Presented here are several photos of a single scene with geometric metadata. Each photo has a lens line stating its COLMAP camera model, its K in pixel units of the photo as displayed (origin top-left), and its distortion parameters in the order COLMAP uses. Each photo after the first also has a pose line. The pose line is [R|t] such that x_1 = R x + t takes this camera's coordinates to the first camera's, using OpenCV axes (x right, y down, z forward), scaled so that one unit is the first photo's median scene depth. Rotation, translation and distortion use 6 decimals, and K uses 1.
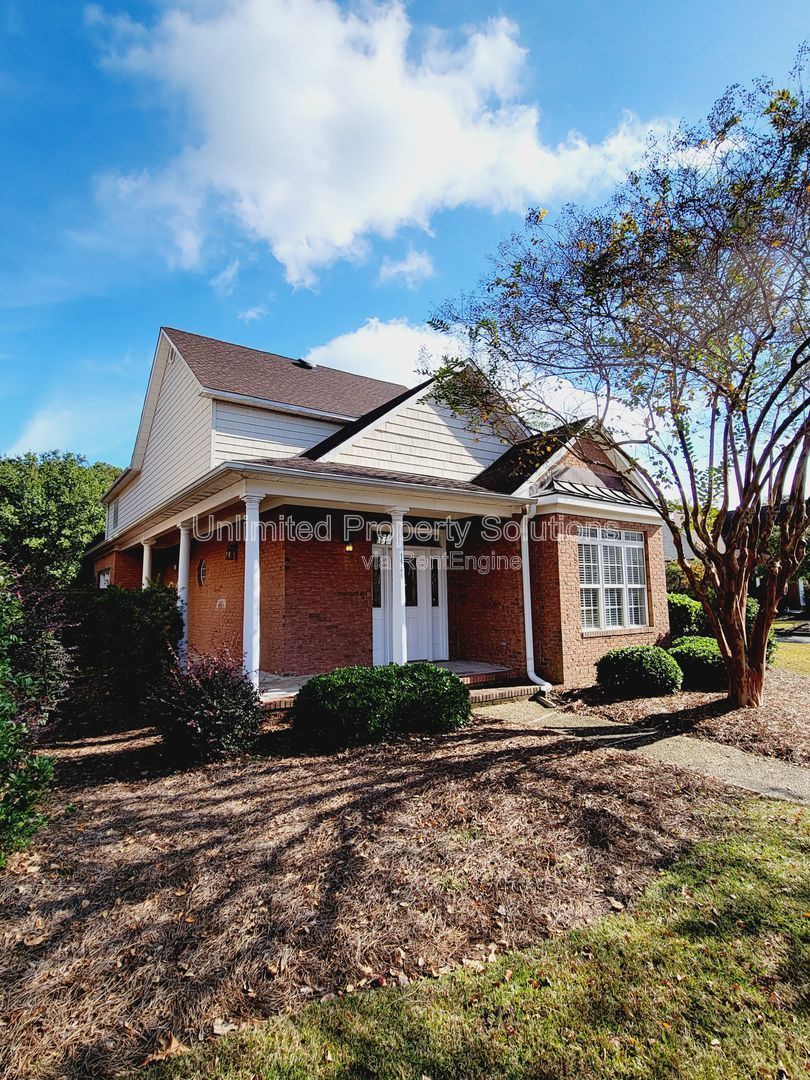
lens RADIAL K [[556.0, 0, 403.0], [0, 556.0, 541.1], [0, 0, 1]] dist [-0.003366, -0.001412]
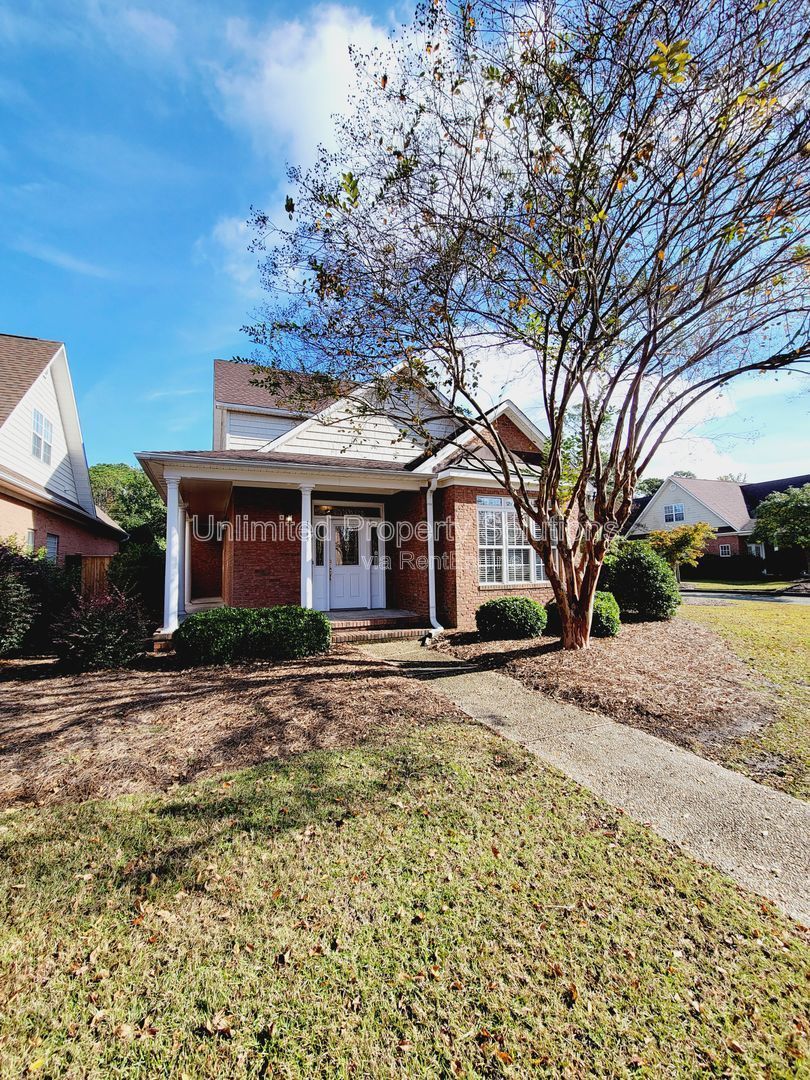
lens RADIAL K [[441.3, 0, 405.4], [0, 441.3, 540.8], [0, 0, 1]] dist [-0.008268, -0.000079]
pose [[0.981623, -0.014195, -0.190300, 0.368553], [0.022563, 0.998868, 0.041880, 0.026792], [0.189490, -0.045404, 0.980832, 0.055998]]
